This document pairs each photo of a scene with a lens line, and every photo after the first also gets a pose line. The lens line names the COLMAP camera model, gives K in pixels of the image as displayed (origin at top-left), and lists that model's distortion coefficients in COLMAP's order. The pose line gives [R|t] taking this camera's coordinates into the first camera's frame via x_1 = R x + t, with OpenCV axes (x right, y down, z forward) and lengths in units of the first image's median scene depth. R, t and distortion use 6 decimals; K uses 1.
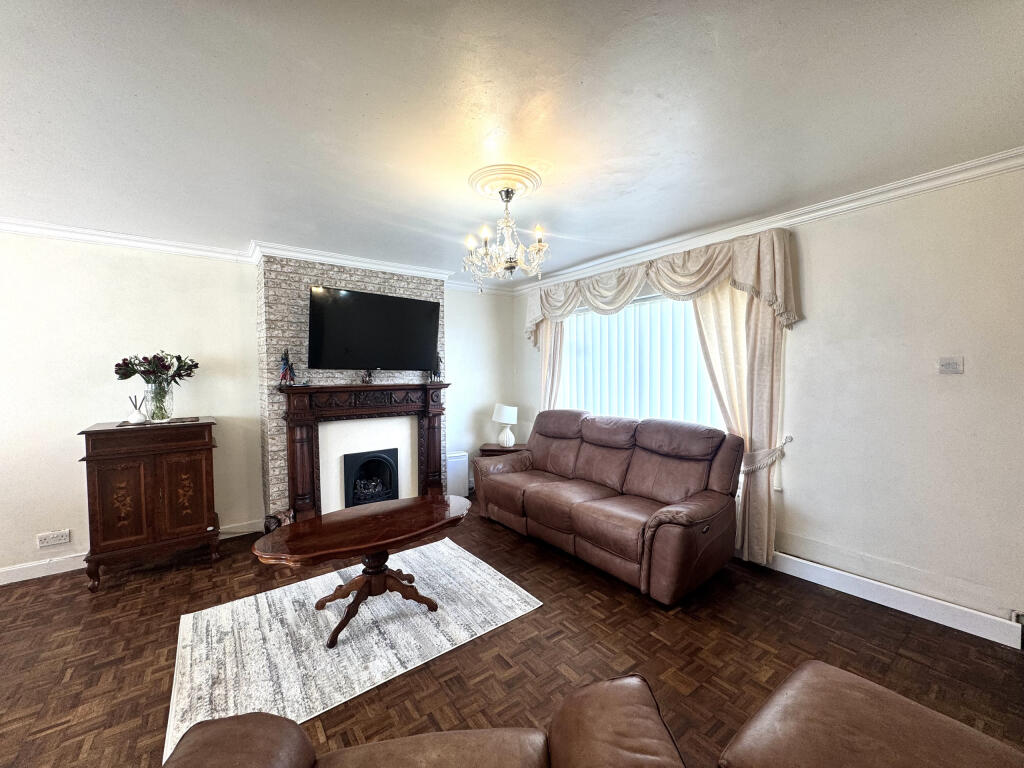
lens RADIAL K [[408.8, 0, 512.0], [0, 408.8, 384.0], [0, 0, 1]] dist [-0.001760, -0.000151]
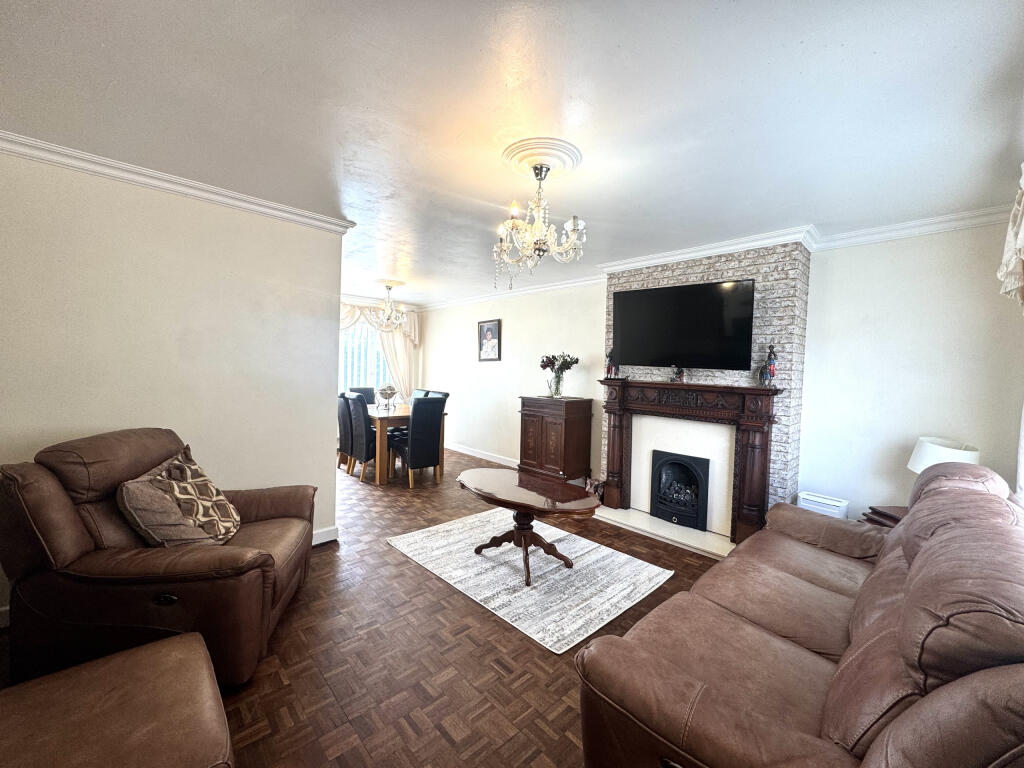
lens RADIAL K [[408.8, 0, 512.0], [0, 408.8, 384.0], [0, 0, 1]] dist [-0.001760, -0.000151]
pose [[0.121760, 0.051519, -0.991222, 0.605691], [-0.061005, 0.997152, 0.044333, -0.016311], [0.990683, 0.055072, 0.124556, 0.564297]]
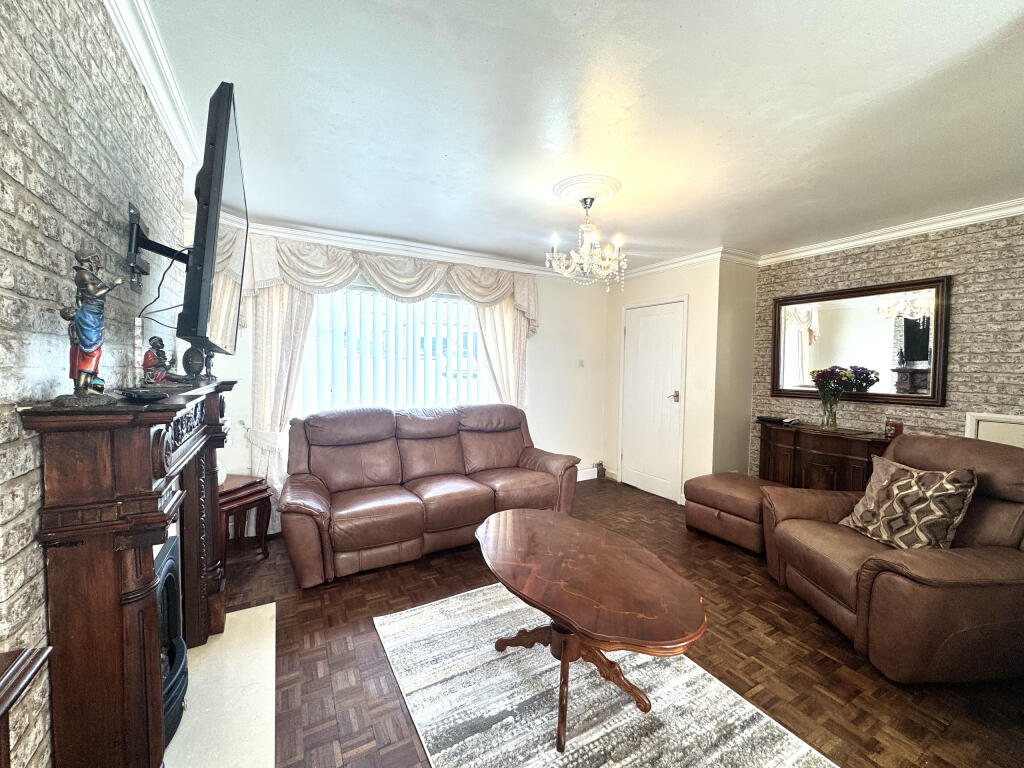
lens RADIAL K [[408.8, 0, 512.0], [0, 408.8, 384.0], [0, 0, 1]] dist [-0.001760, -0.000151]
pose [[0.130238, -0.038852, 0.990721, -0.757395], [0.016934, 0.999173, 0.036958, -0.013285], [-0.991338, 0.011963, 0.130788, 0.705030]]
